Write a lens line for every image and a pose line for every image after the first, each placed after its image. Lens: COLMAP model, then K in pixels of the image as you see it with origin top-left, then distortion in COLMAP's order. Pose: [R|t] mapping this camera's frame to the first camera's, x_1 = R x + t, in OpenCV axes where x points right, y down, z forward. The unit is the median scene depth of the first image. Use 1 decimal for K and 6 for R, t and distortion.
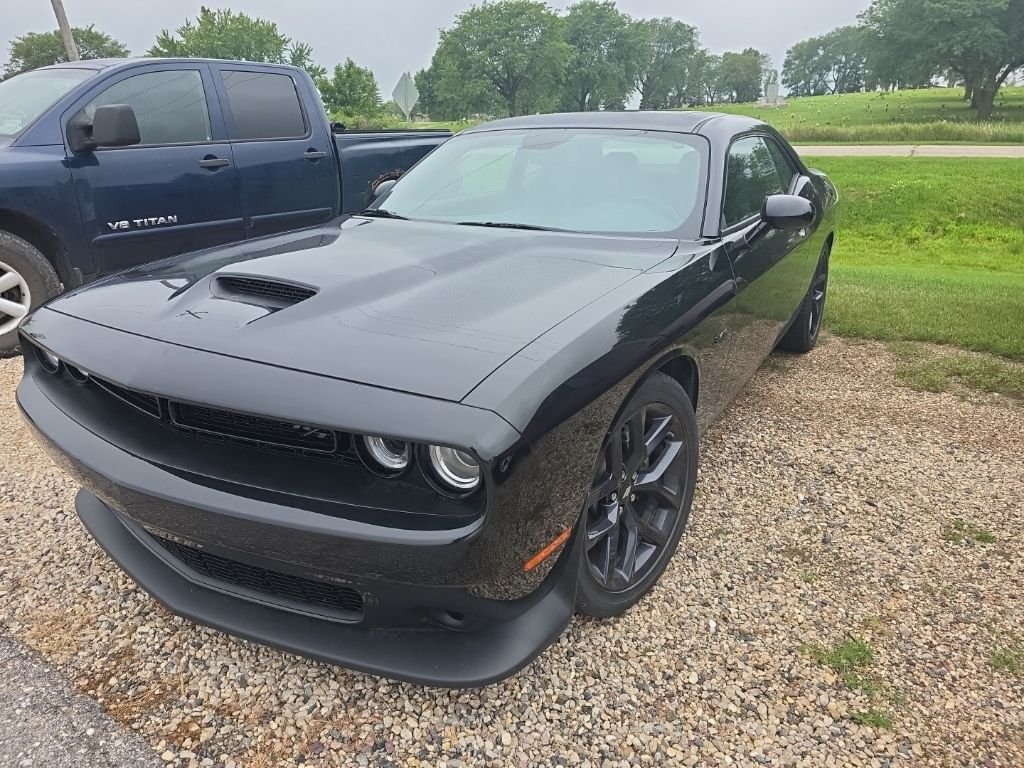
lens RADIAL K [[705.2, 0, 509.7], [0, 705.2, 388.4], [0, 0, 1]] dist [0.046207, -0.040450]
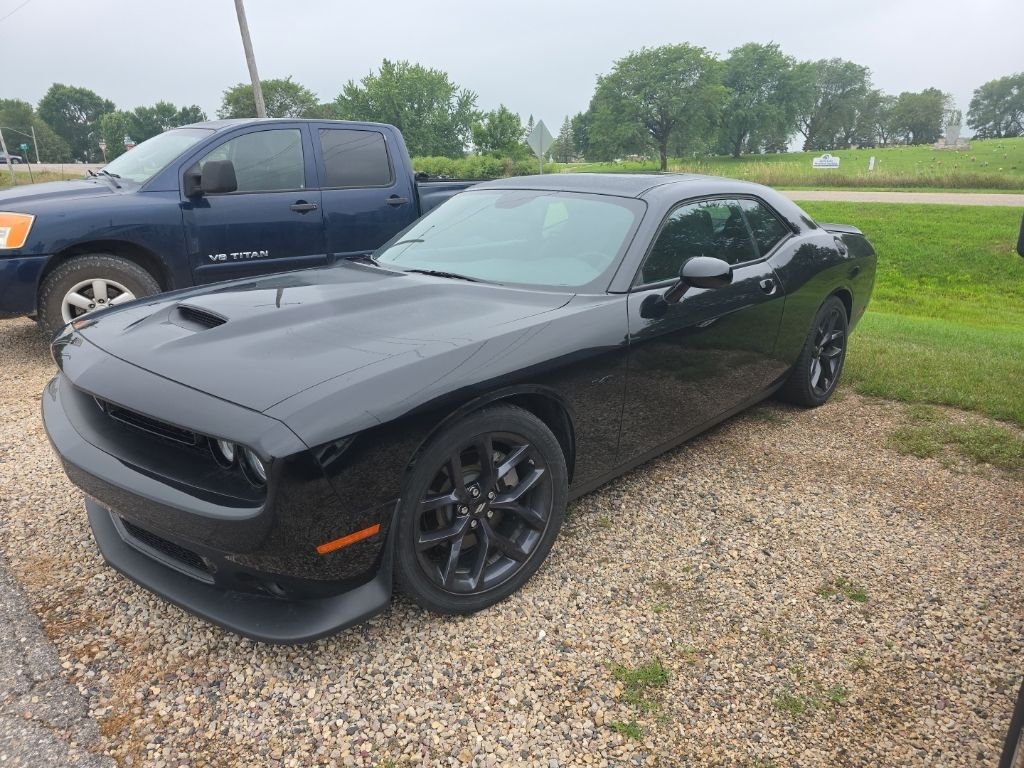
lens RADIAL K [[705.2, 0, 505.9], [0, 705.2, 378.8], [0, 0, 1]] dist [0.046207, -0.040450]
pose [[0.977755, 0.068802, -0.198143, 0.264227], [-0.081065, 0.995221, -0.054447, -0.002442], [0.193450, 0.069298, 0.978660, -0.083815]]
